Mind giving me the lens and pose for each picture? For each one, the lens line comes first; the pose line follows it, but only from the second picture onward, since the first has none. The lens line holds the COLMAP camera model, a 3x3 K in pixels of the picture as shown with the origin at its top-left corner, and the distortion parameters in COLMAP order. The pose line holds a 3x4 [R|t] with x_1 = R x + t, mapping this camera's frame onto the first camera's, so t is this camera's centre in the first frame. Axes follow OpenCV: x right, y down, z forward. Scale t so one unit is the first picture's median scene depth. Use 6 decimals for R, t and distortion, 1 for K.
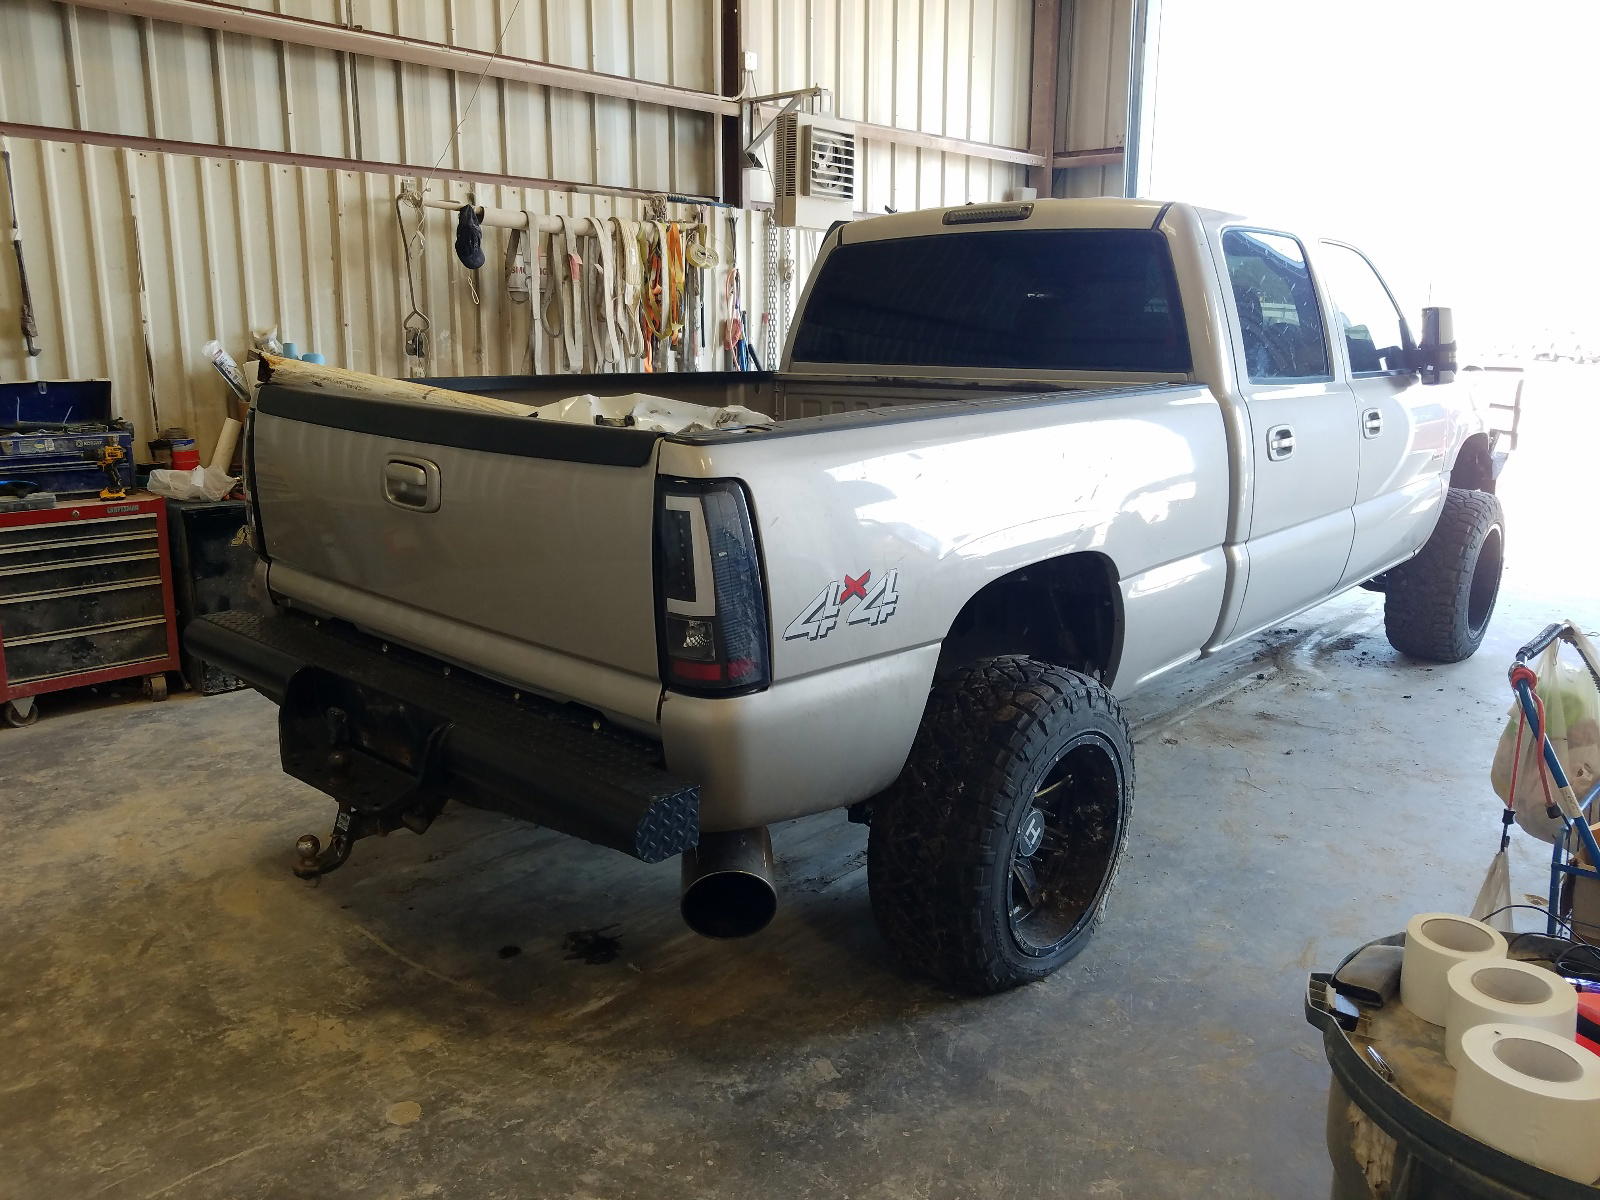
lens RADIAL K [[1262.4, 0, 792.5], [0, 1262.4, 596.8], [0, 0, 1]] dist [-0.007910, 0.008467]
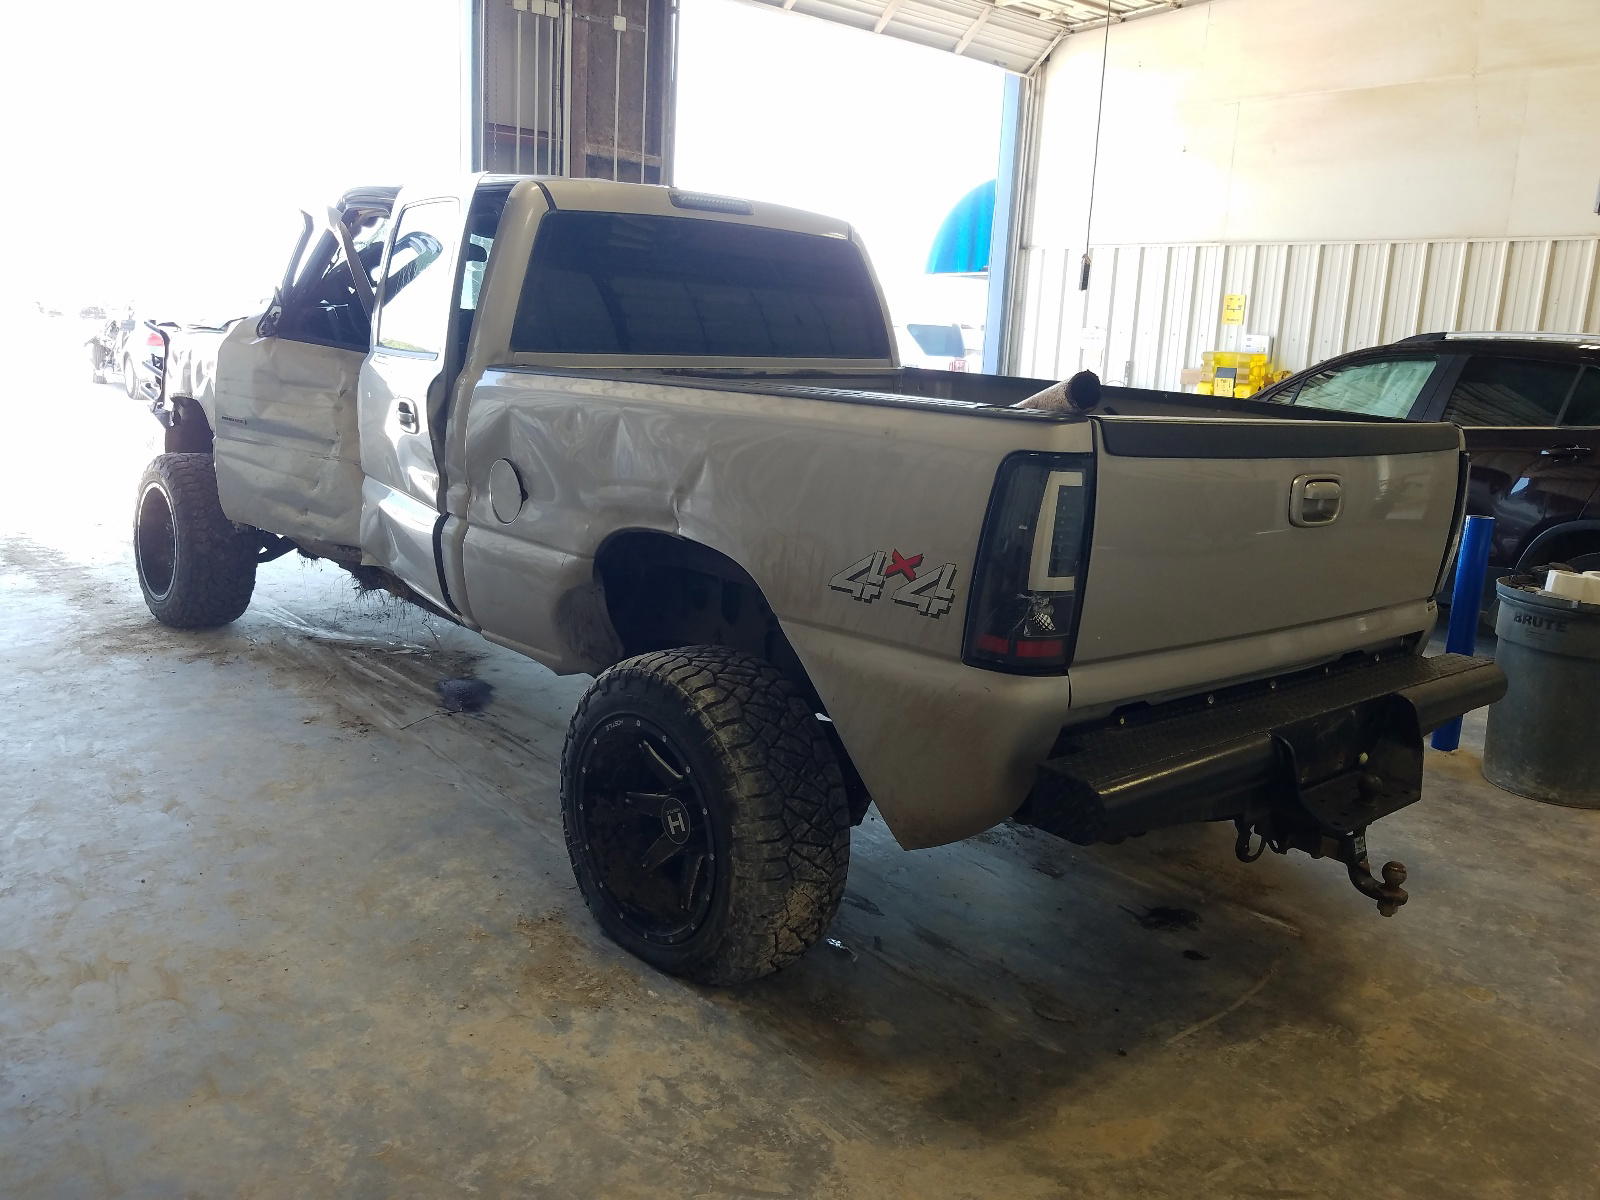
lens RADIAL K [[1262.4, 0, 794.0], [0, 1262.4, 596.4], [0, 0, 1]] dist [-0.007910, 0.008467]
pose [[0.113368, -0.197766, 0.973672, -1.224271], [0.161748, 0.970590, 0.178307, -0.234968], [-0.980299, 0.137275, 0.142022, 1.169583]]
